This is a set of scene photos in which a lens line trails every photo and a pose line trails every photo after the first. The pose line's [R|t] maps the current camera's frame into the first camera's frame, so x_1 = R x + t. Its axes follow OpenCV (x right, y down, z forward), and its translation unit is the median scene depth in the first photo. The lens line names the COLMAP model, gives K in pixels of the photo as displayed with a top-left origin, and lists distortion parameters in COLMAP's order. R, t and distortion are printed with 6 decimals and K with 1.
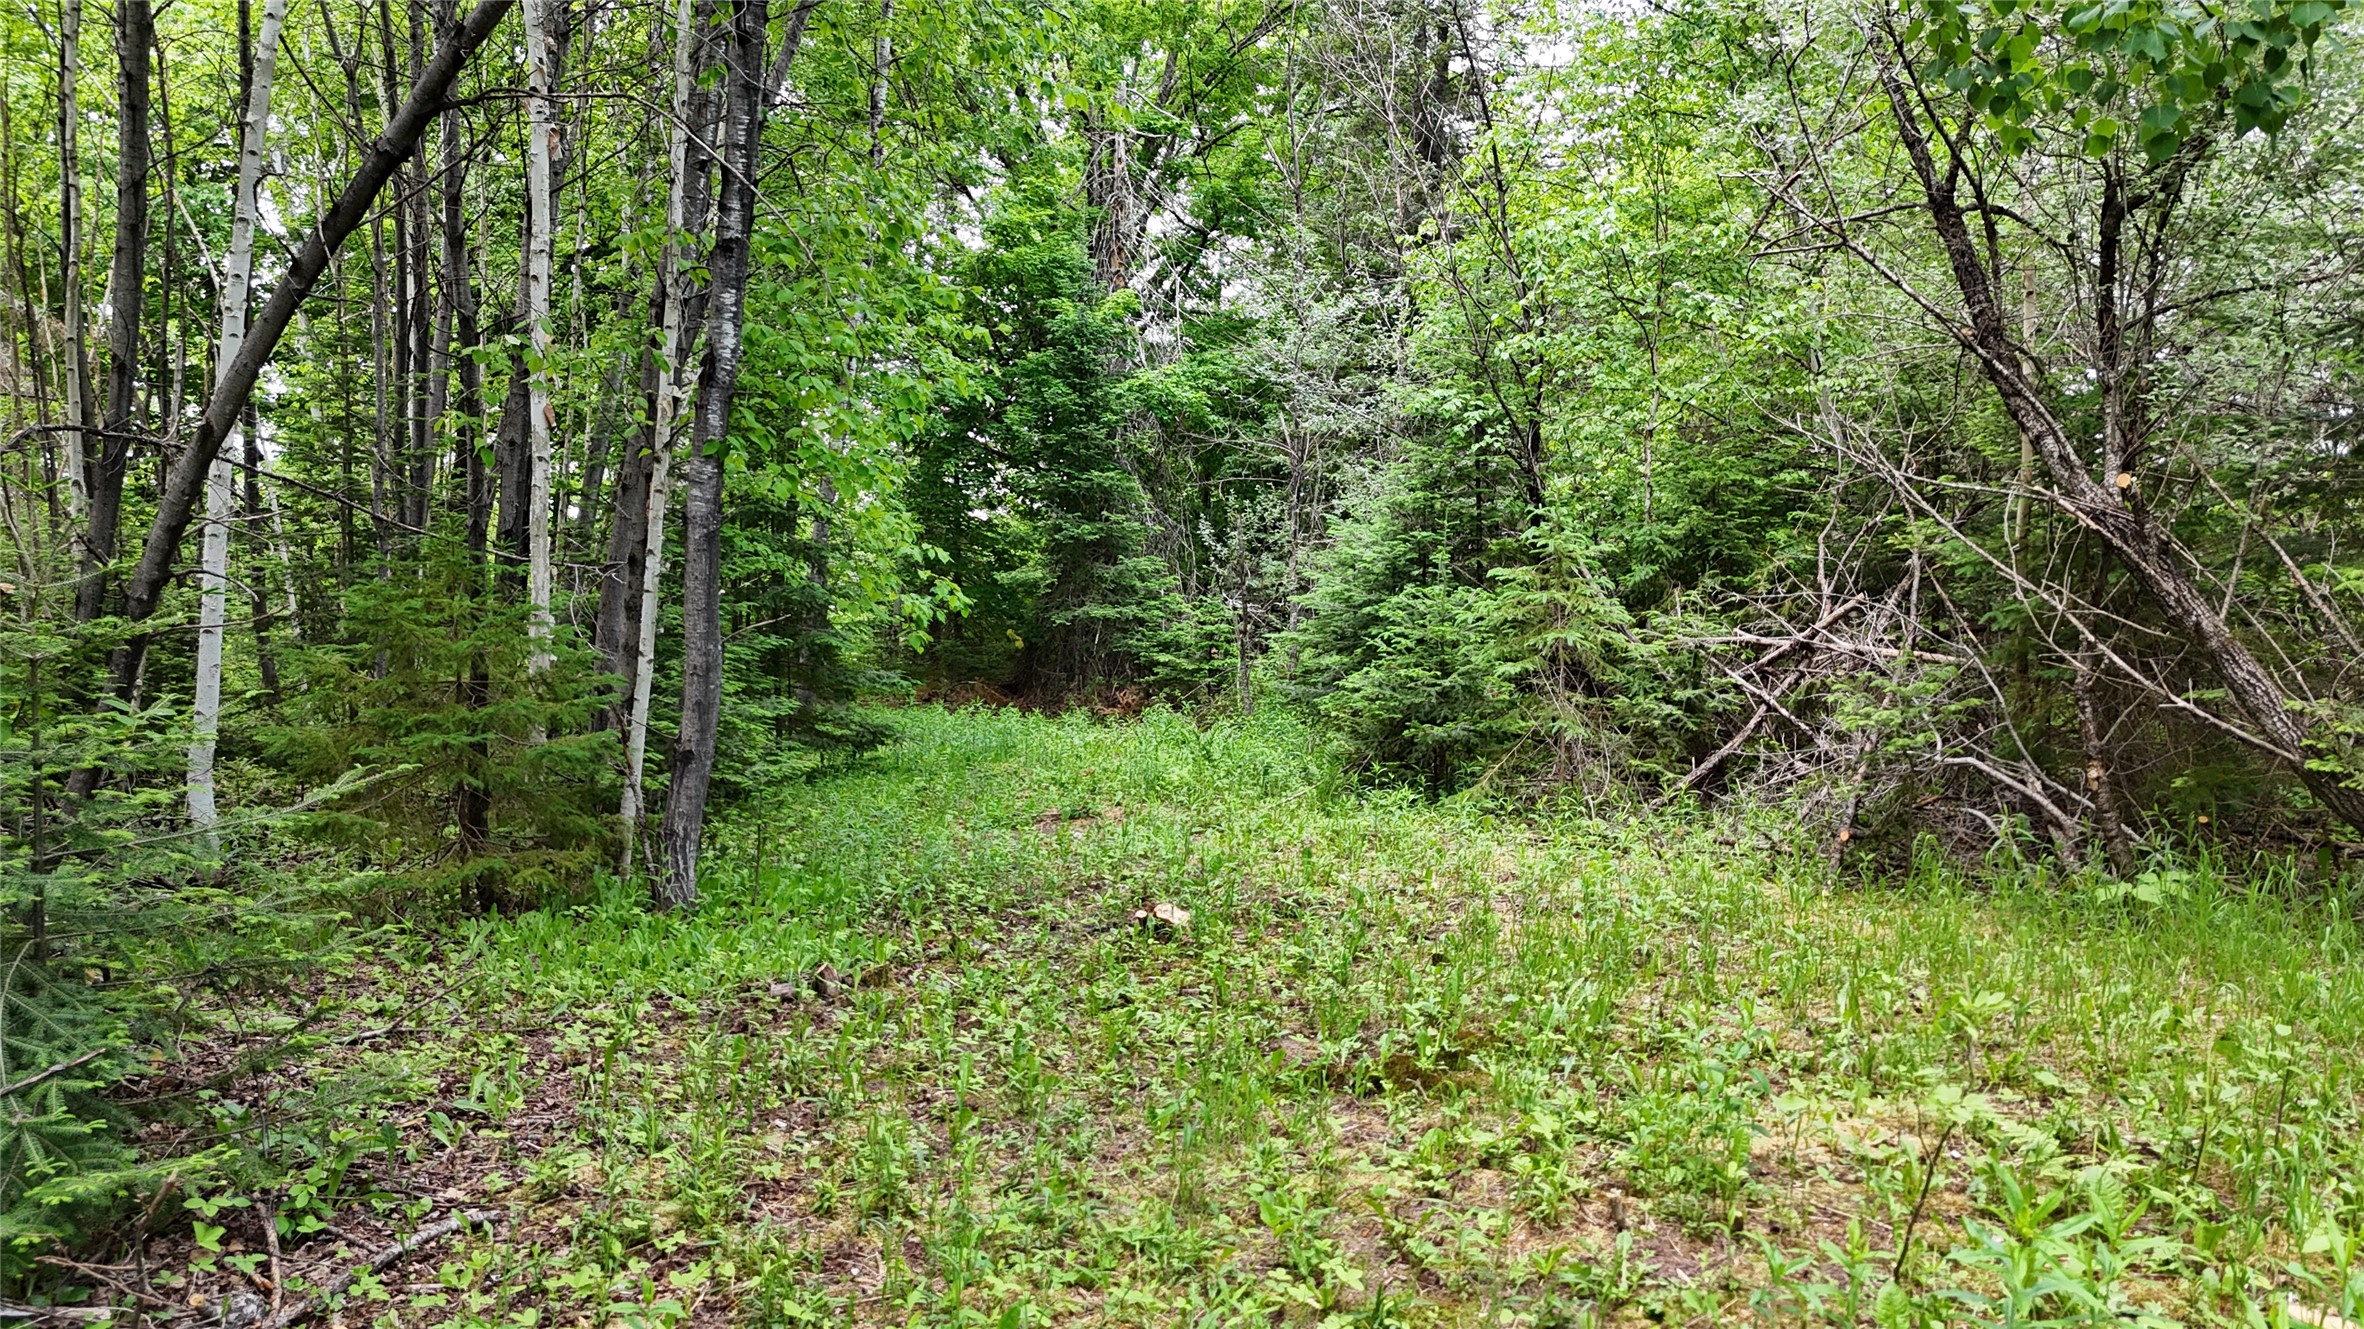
lens RADIAL K [[1722.3, 0, 1182.0], [0, 1722.3, 664.5], [0, 0, 1]] dist [0.085395, -0.109106]
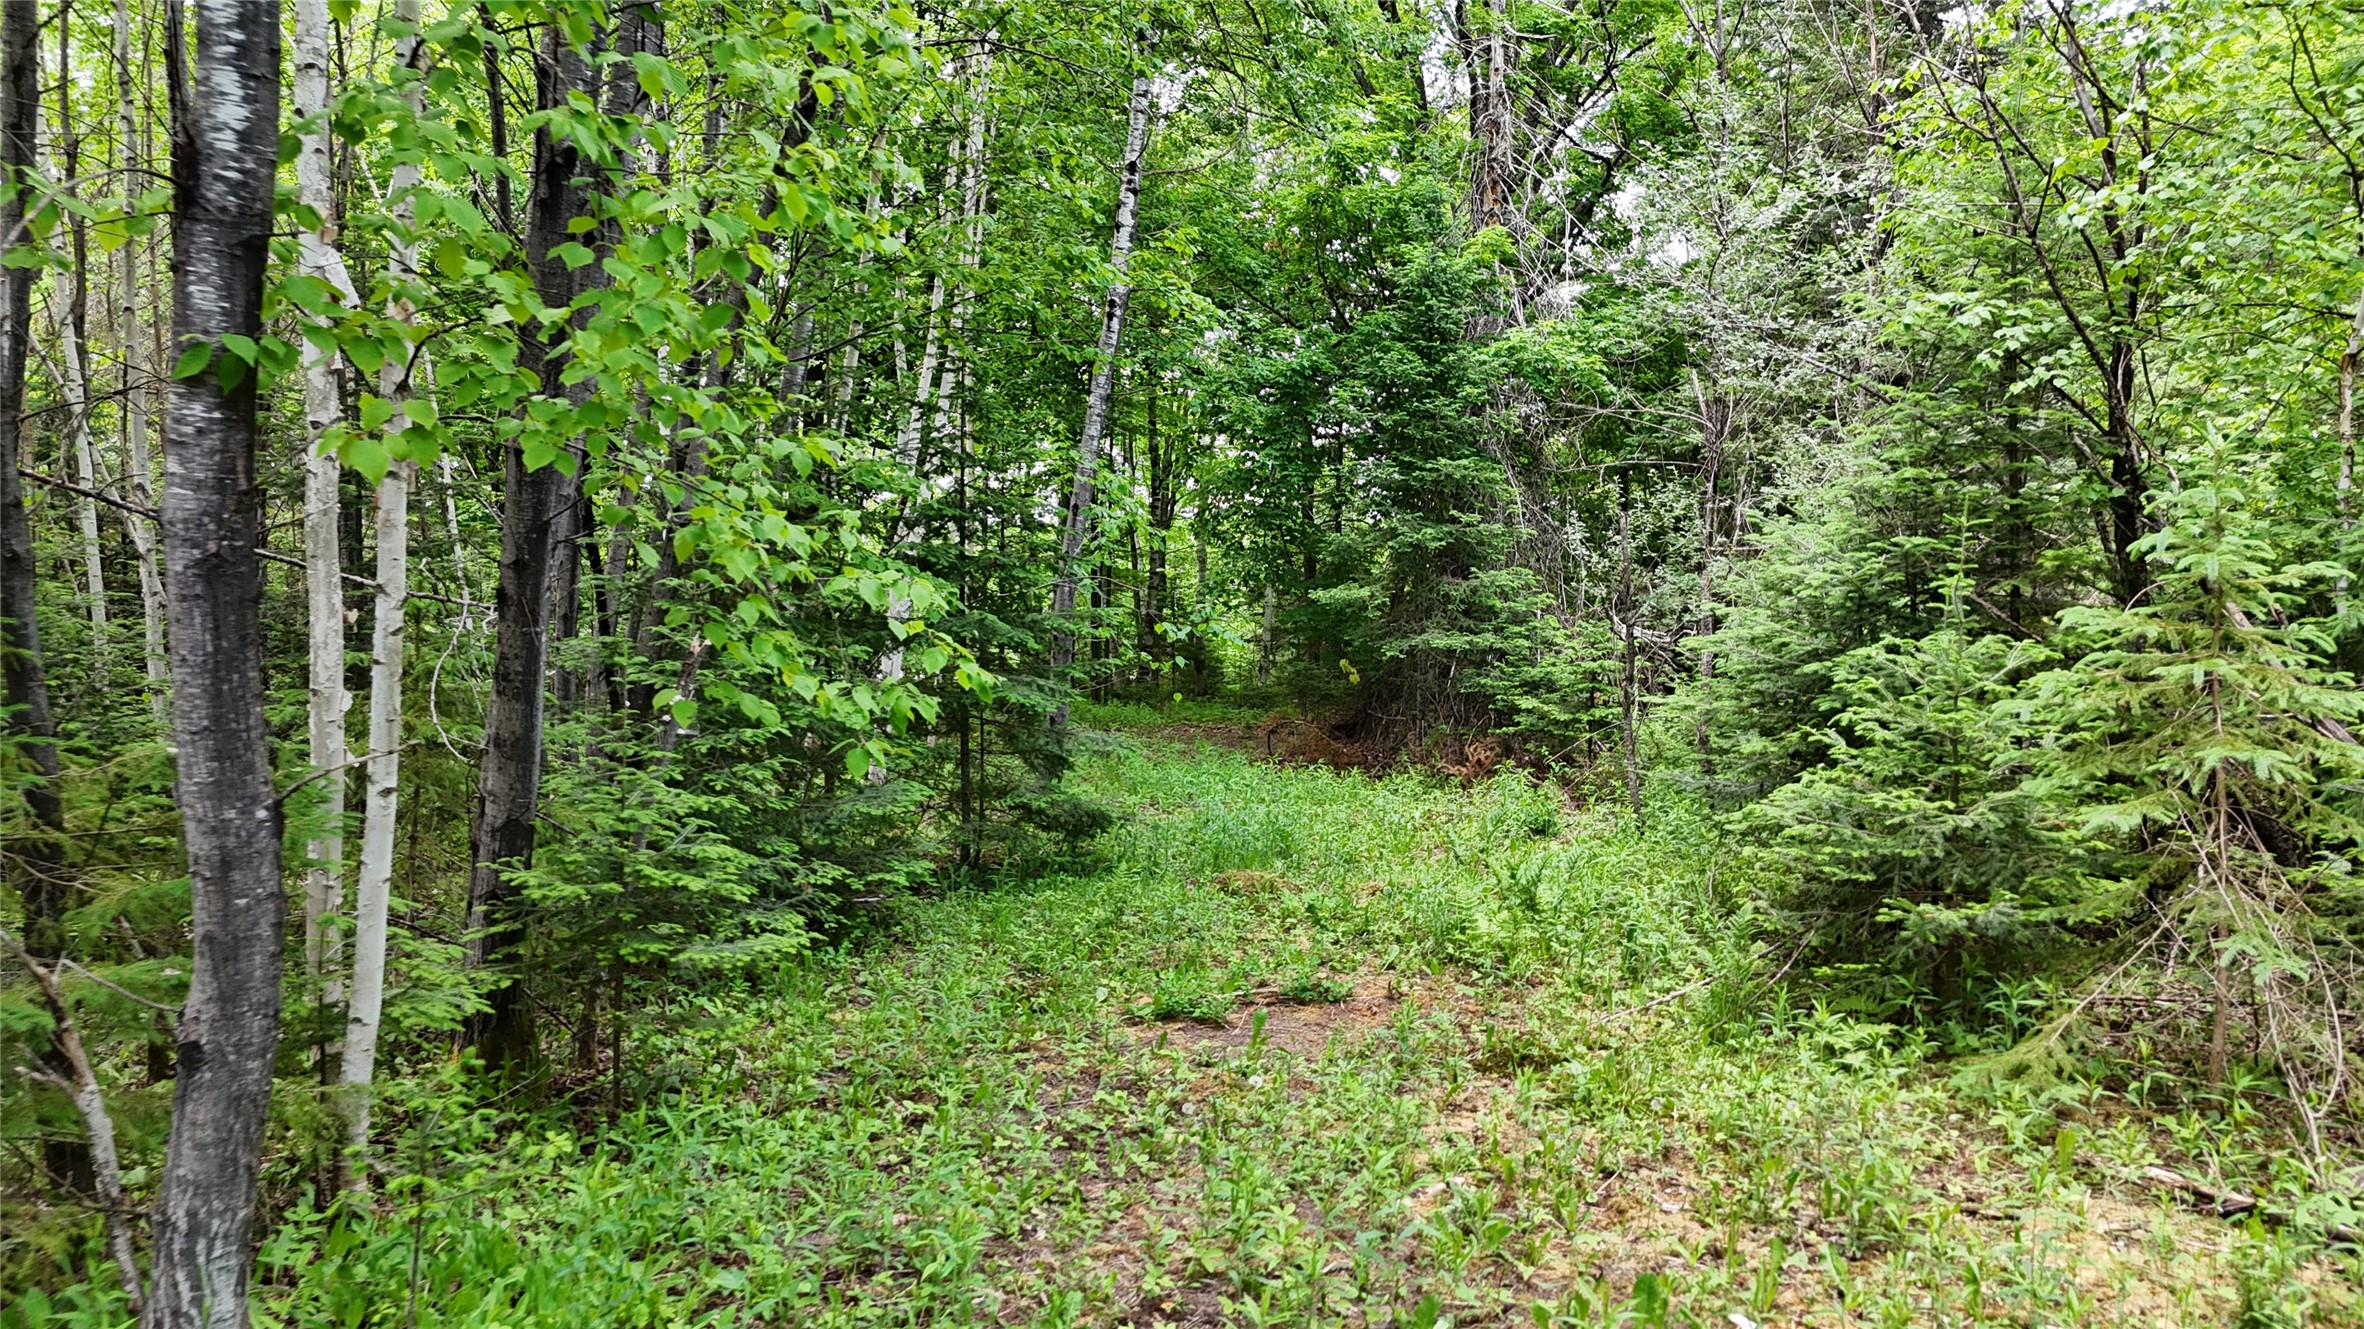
lens RADIAL K [[1722.3, 0, 1182.0], [0, 1722.3, 664.5], [0, 0, 1]] dist [0.085395, -0.109106]
pose [[0.969766, 0.012506, -0.243718, 0.027278], [-0.012898, 0.999917, -0.000014, -0.019113], [0.243697, 0.003157, 0.969846, 0.231095]]
